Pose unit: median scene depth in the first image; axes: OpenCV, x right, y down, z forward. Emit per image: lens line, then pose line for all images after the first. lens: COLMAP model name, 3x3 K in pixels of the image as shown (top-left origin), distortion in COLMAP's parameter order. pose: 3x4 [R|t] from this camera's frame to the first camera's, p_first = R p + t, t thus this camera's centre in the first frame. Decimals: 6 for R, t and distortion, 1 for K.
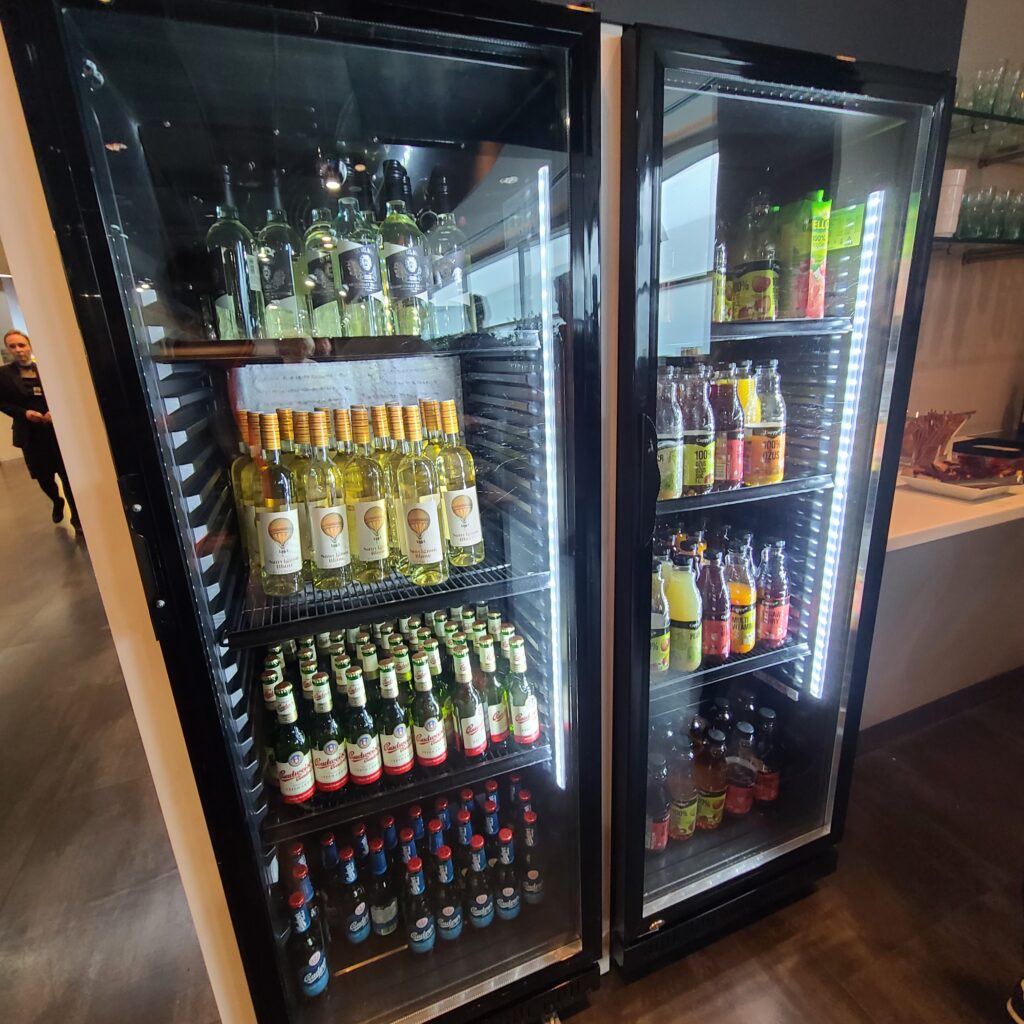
lens RADIAL K [[556.0, 0, 512.6], [0, 556.0, 514.7], [0, 0, 1]] dist [0.007436, 0.001367]
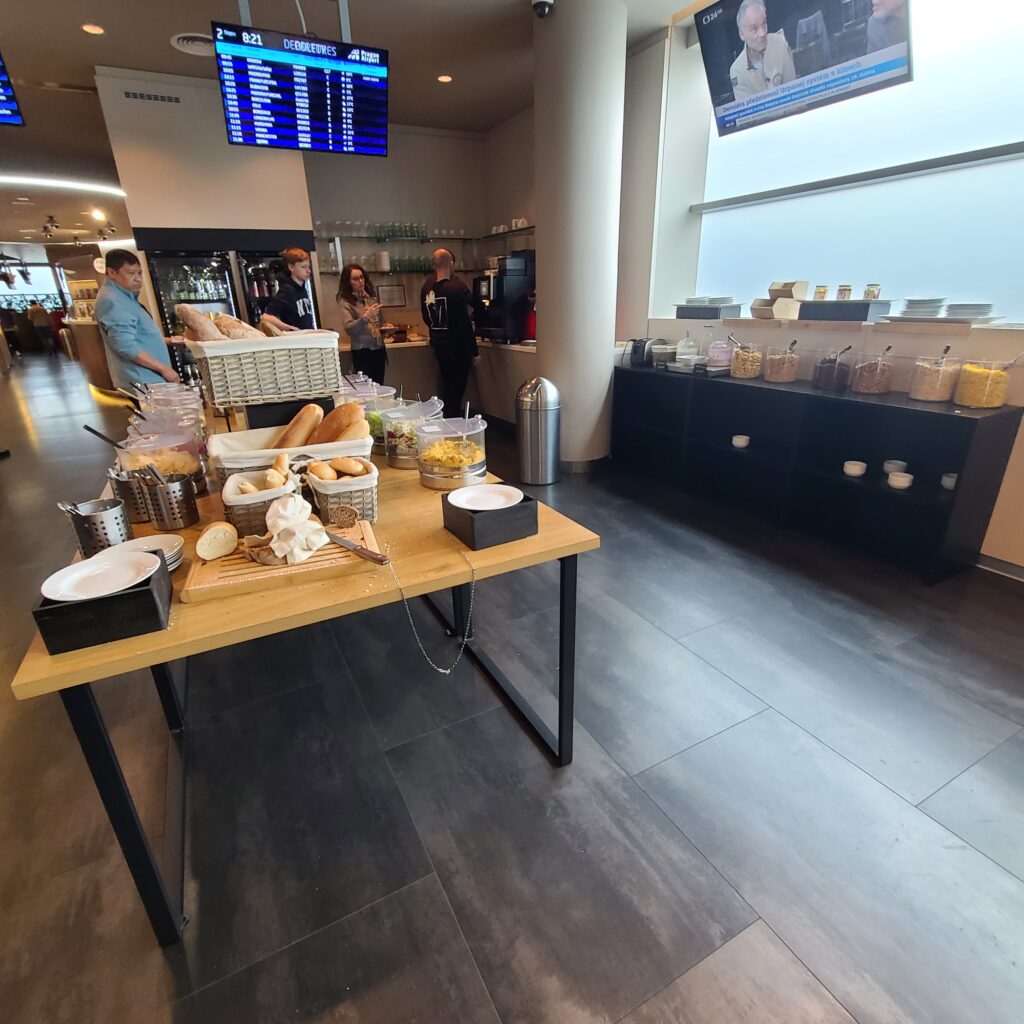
lens RADIAL K [[556.0, 0, 508.9], [0, 556.0, 518.6], [0, 0, 1]] dist [0.007436, 0.001367]
pose [[0.993645, -0.020952, 0.110597, 2.023905], [0.010359, 0.995376, 0.095499, 1.280489], [-0.112086, -0.093746, 0.989267, -4.774783]]
